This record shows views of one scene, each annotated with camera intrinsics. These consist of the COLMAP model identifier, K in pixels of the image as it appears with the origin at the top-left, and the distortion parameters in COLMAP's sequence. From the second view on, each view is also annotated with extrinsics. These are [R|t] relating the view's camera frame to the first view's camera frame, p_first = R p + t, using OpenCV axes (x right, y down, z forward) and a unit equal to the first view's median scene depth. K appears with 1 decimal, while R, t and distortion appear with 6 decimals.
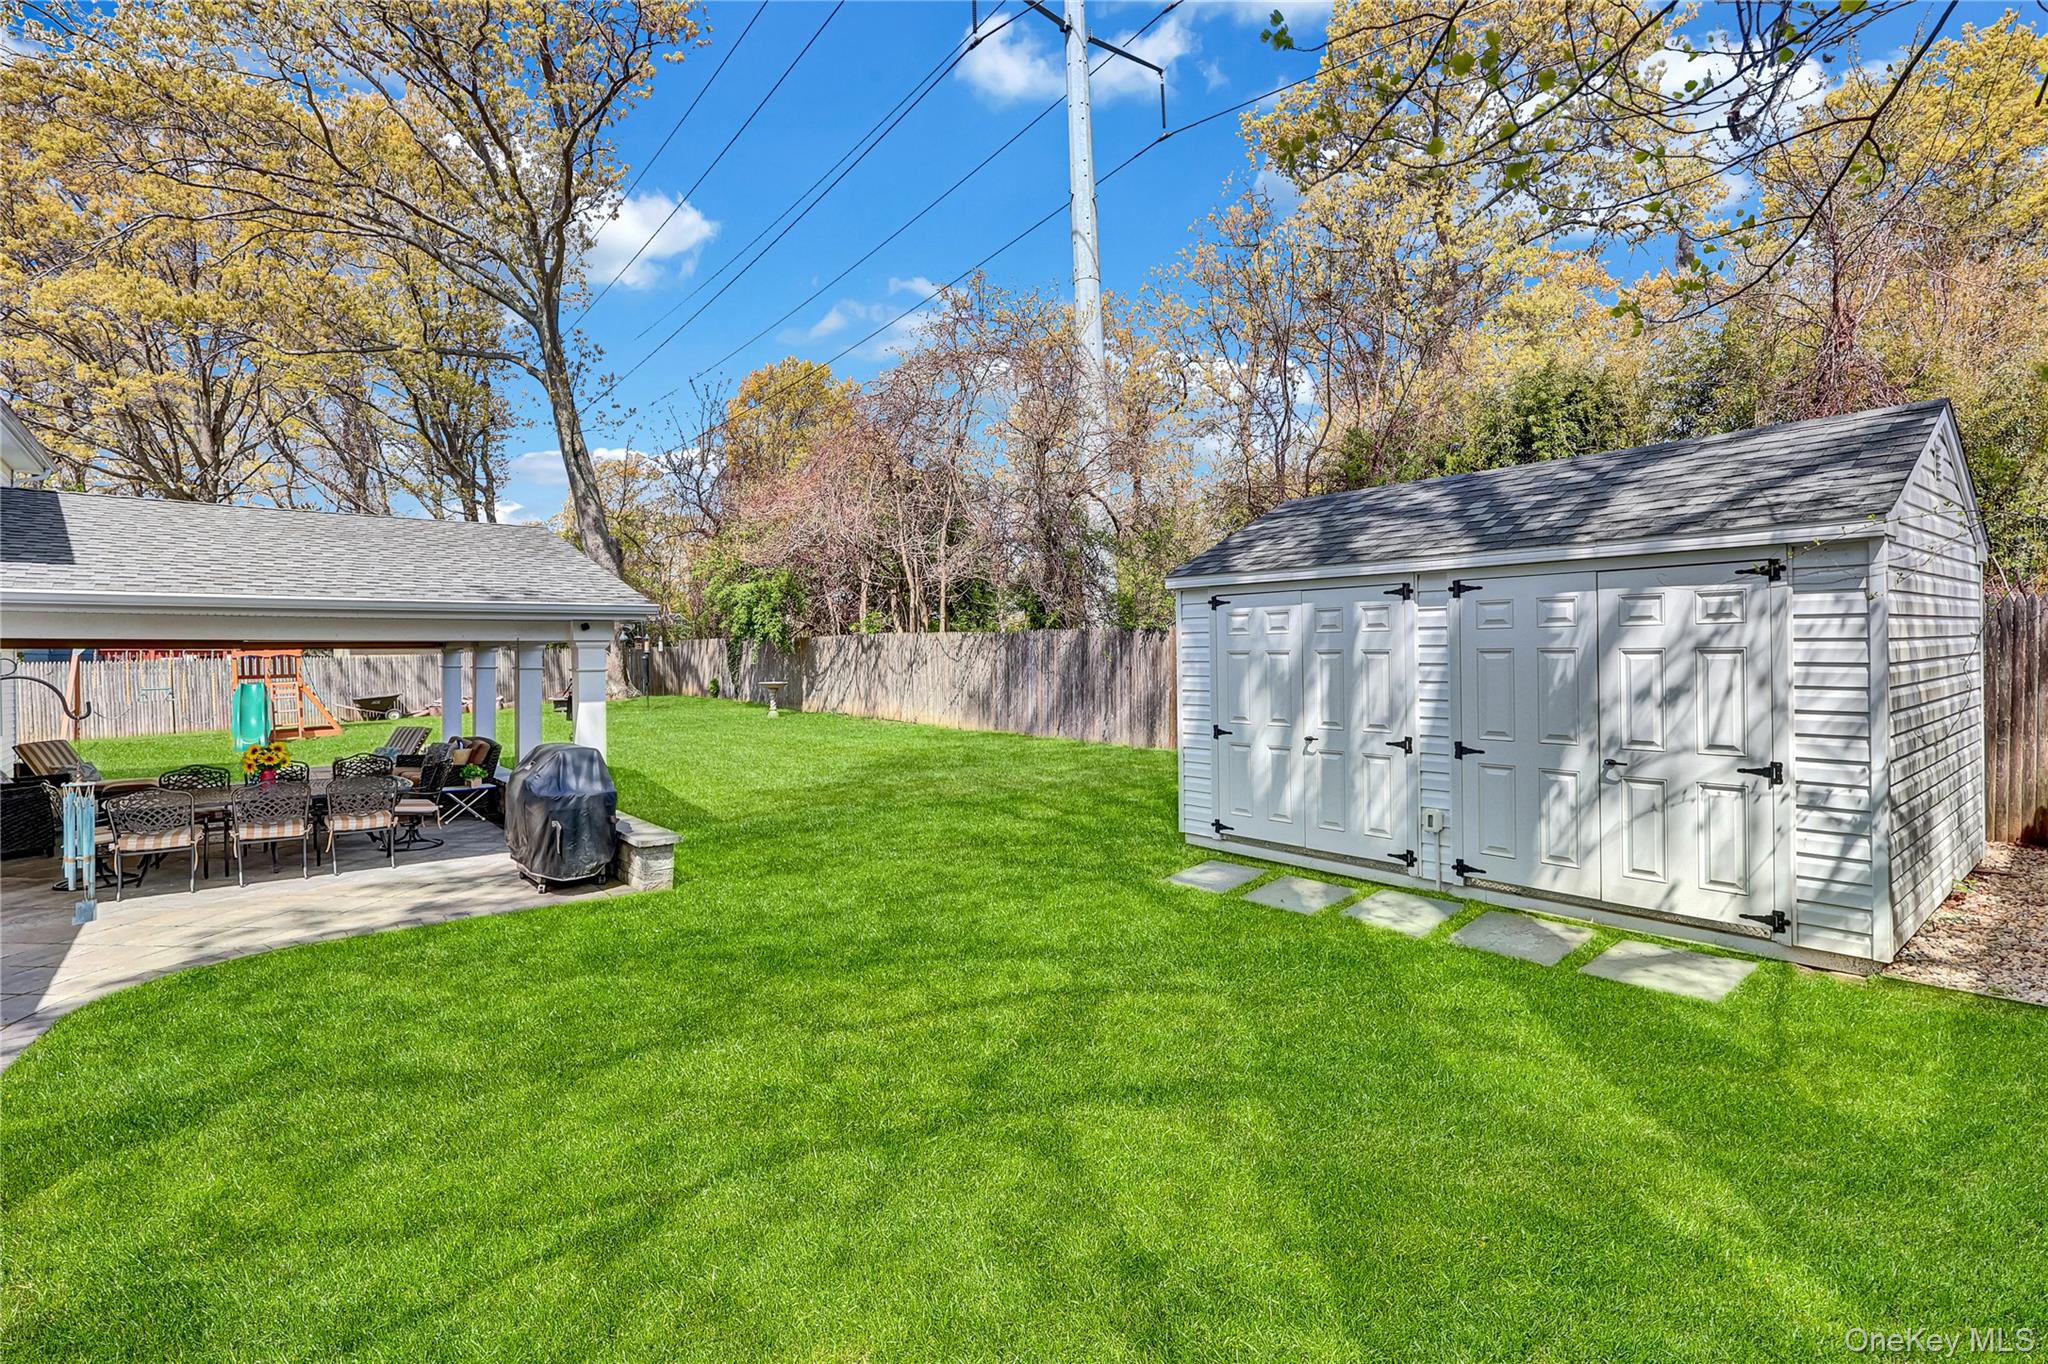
lens RADIAL K [[950.9, 0, 1029.5], [0, 950.9, 661.7], [0, 0, 1]] dist [-0.002755, -0.000271]
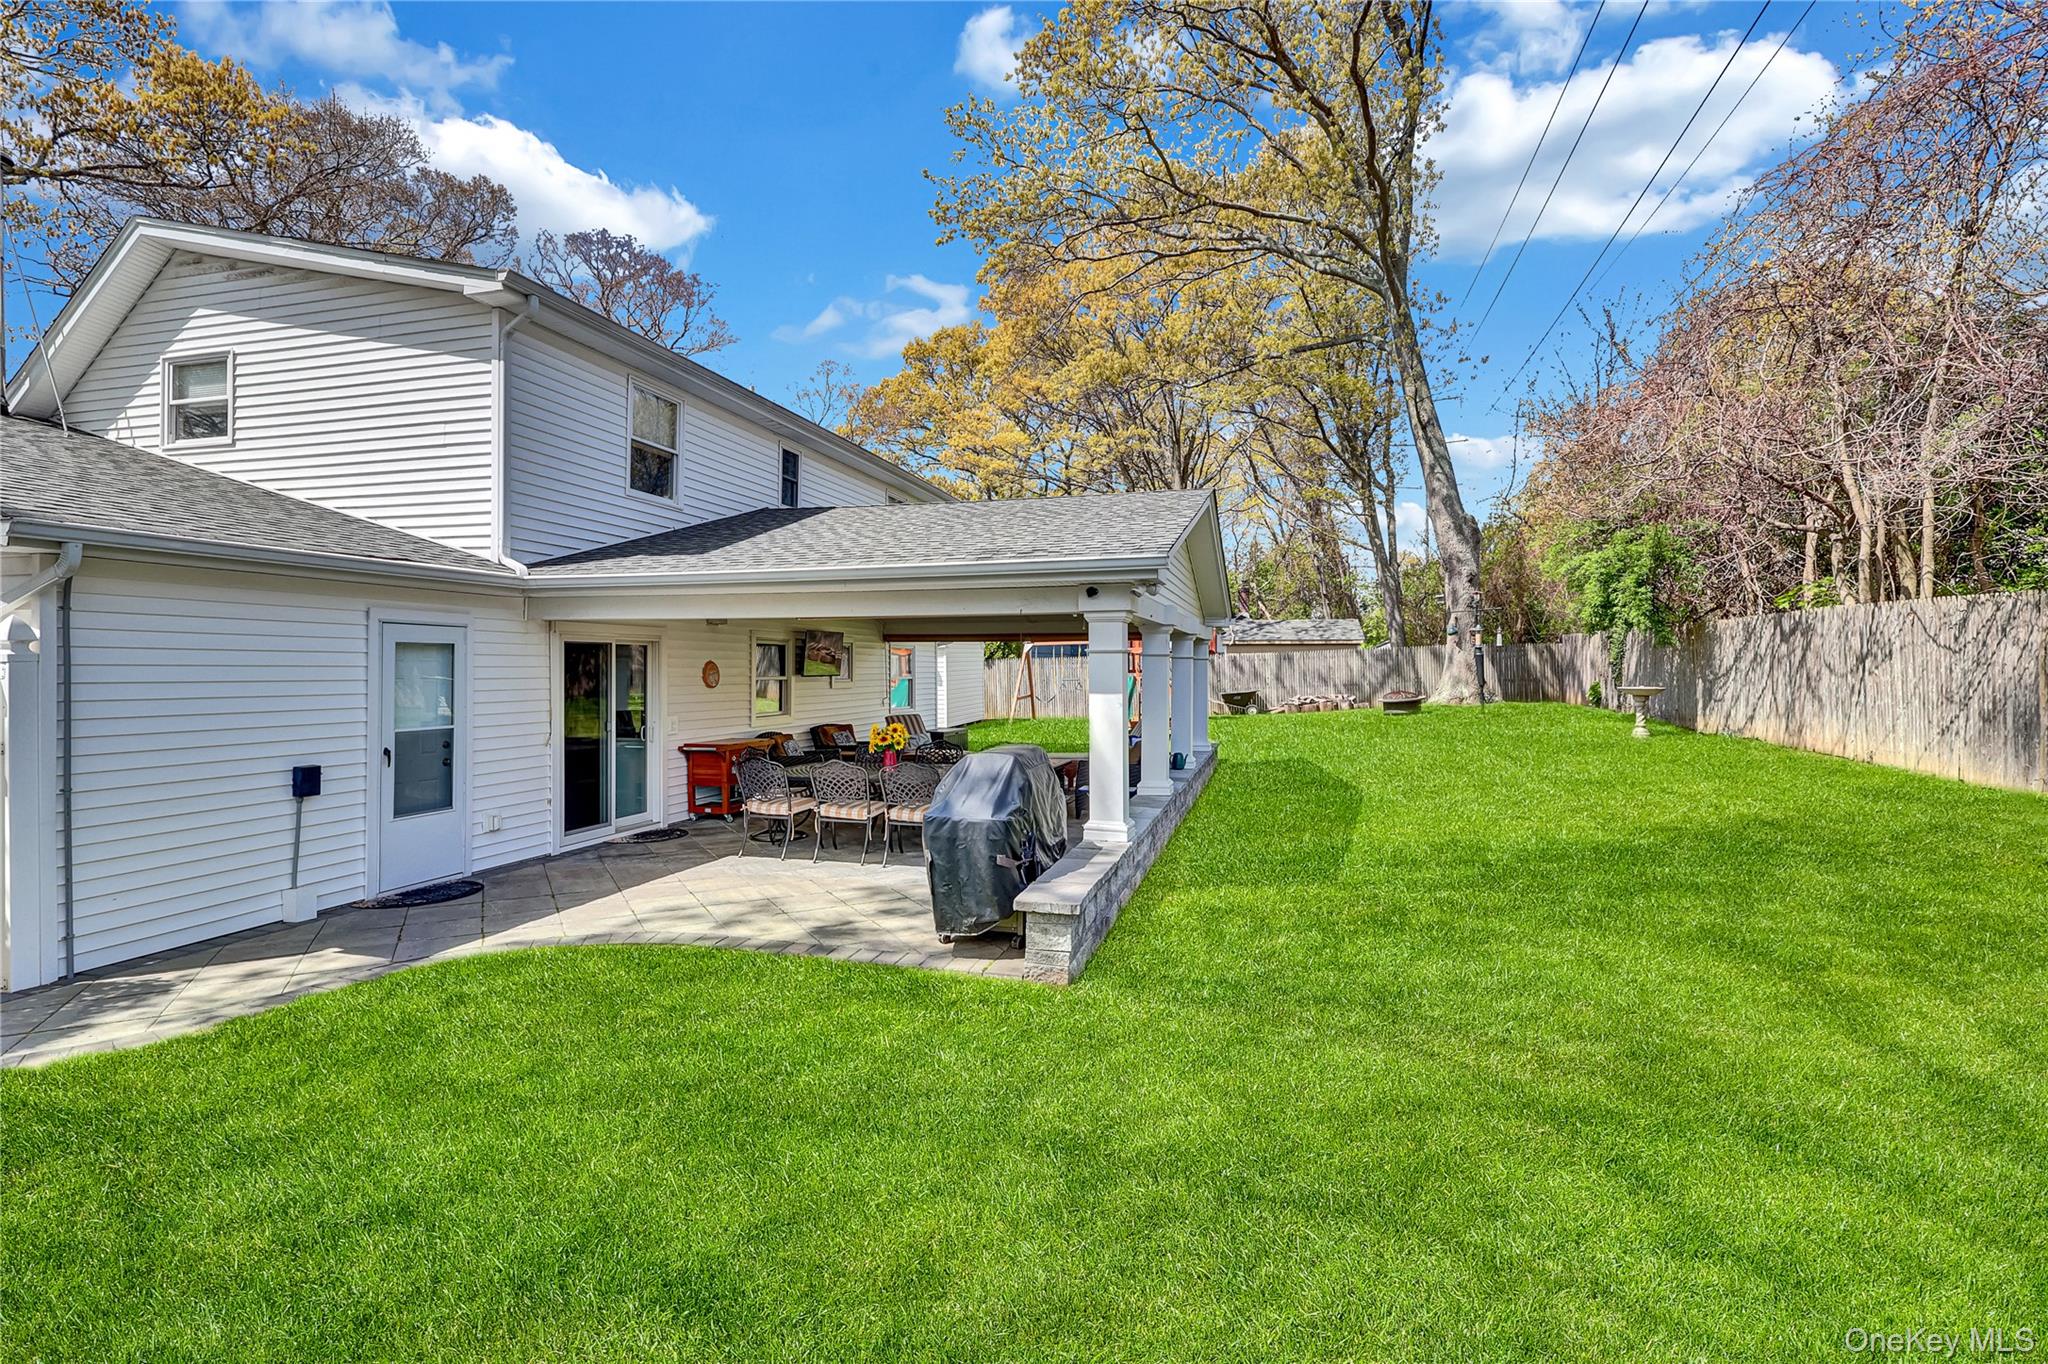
lens RADIAL K [[950.9, 0, 1014.7], [0, 950.9, 671.5], [0, 0, 1]] dist [-0.002755, -0.000271]
pose [[0.558291, 0.009709, -0.829589, 0.057146], [-0.006911, 0.999951, 0.007052, 0.008819], [0.829617, 0.001796, 0.558331, 0.236034]]
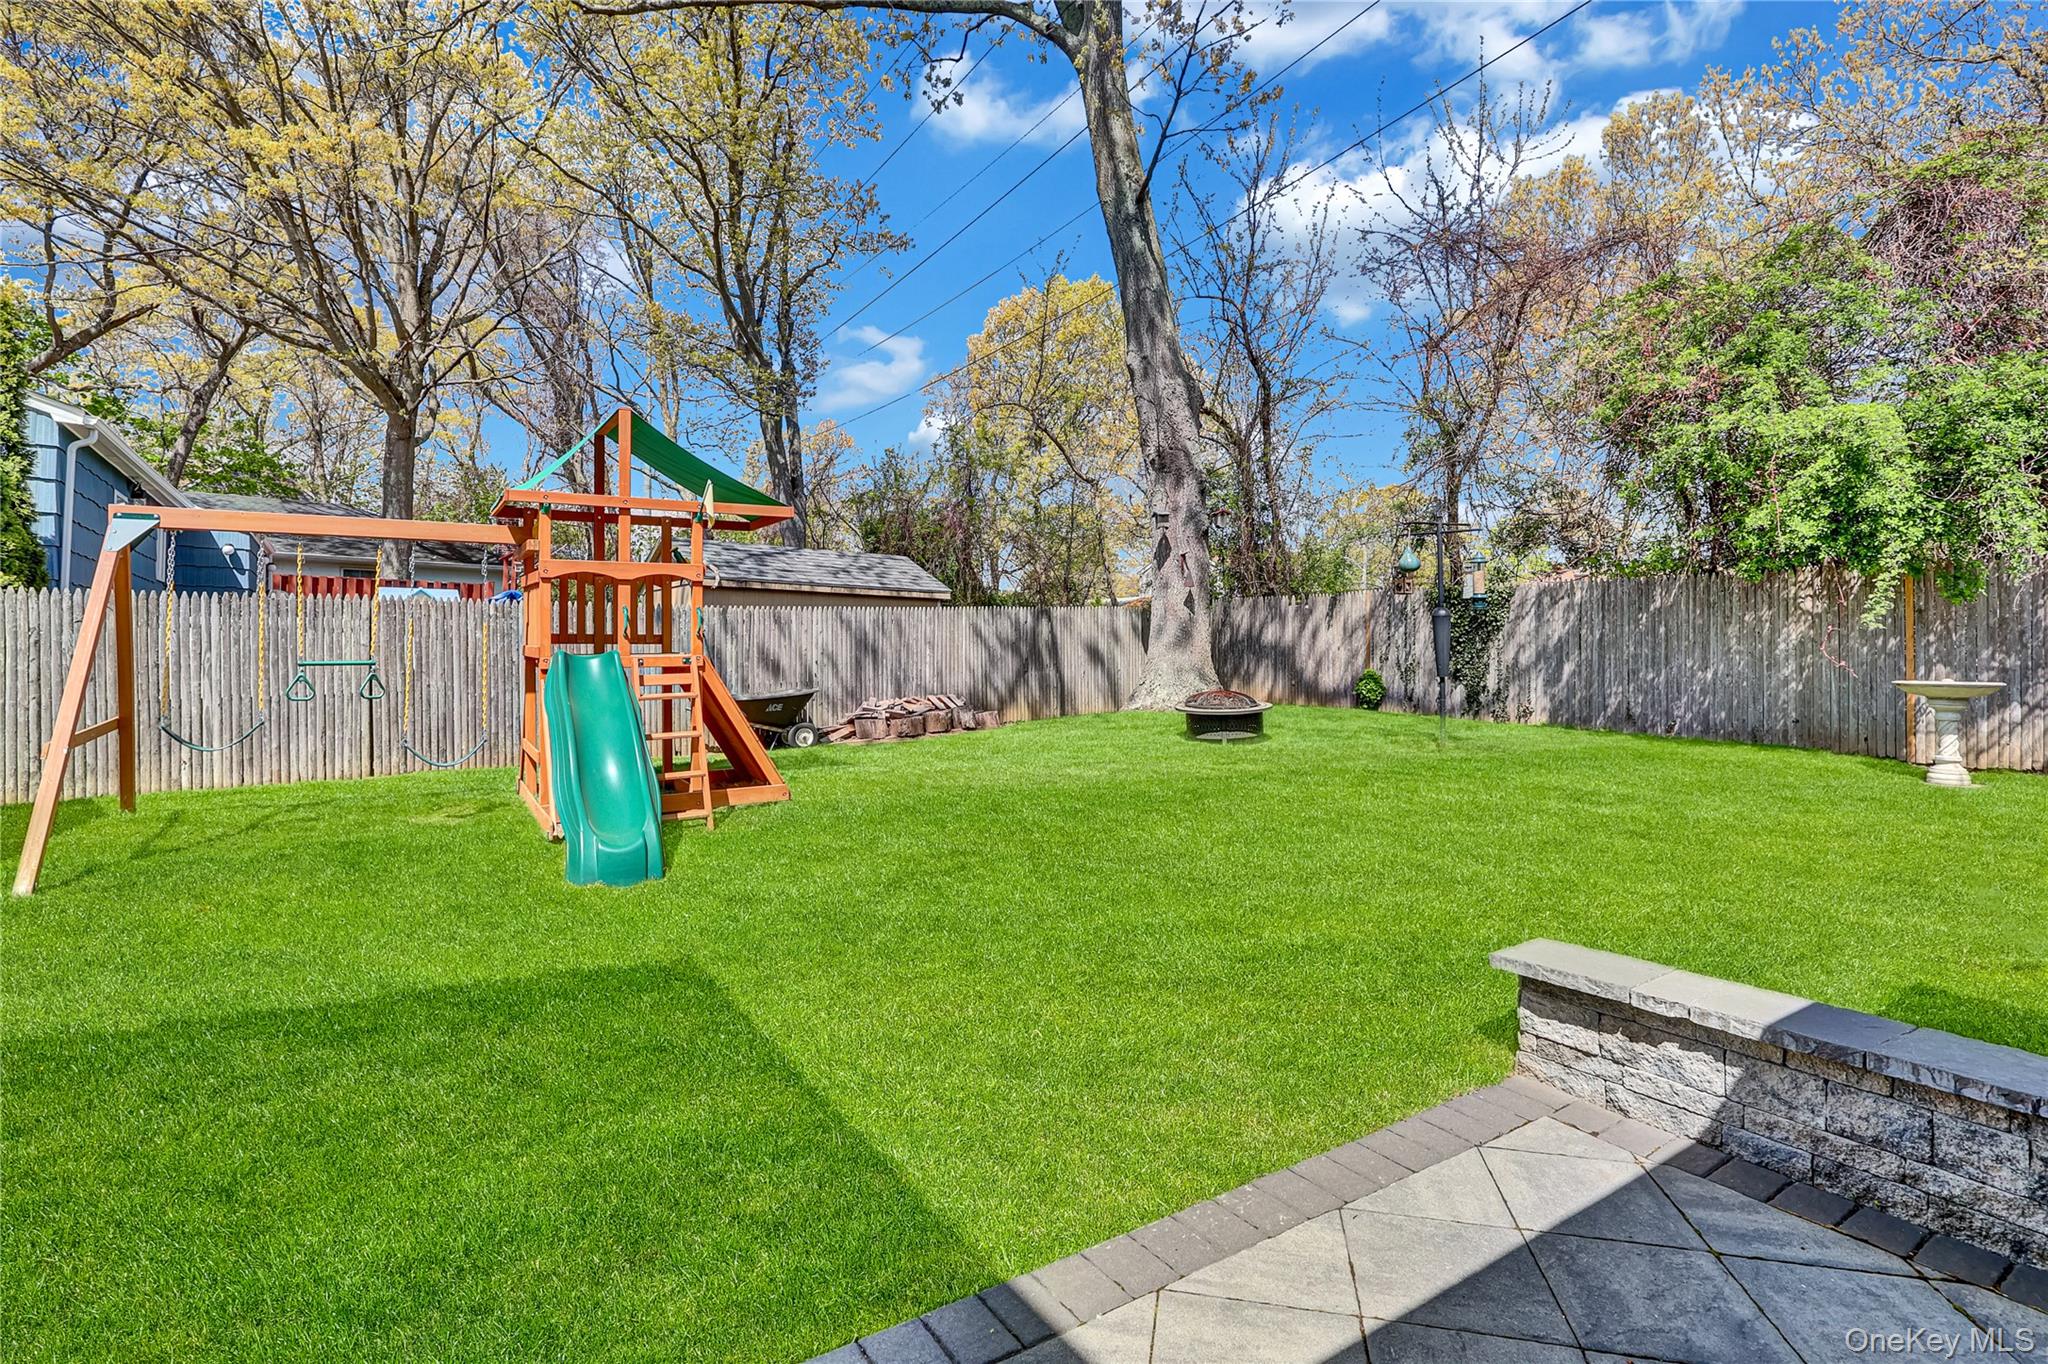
lens RADIAL K [[950.9, 0, 997.9], [0, 950.9, 649.7], [0, 0, 1]] dist [-0.002755, -0.000271]
pose [[0.991251, 0.015655, -0.131057, -0.602000], [-0.018070, 0.999688, -0.017256, 0.023785], [0.130746, 0.019474, 0.991225, 0.650838]]
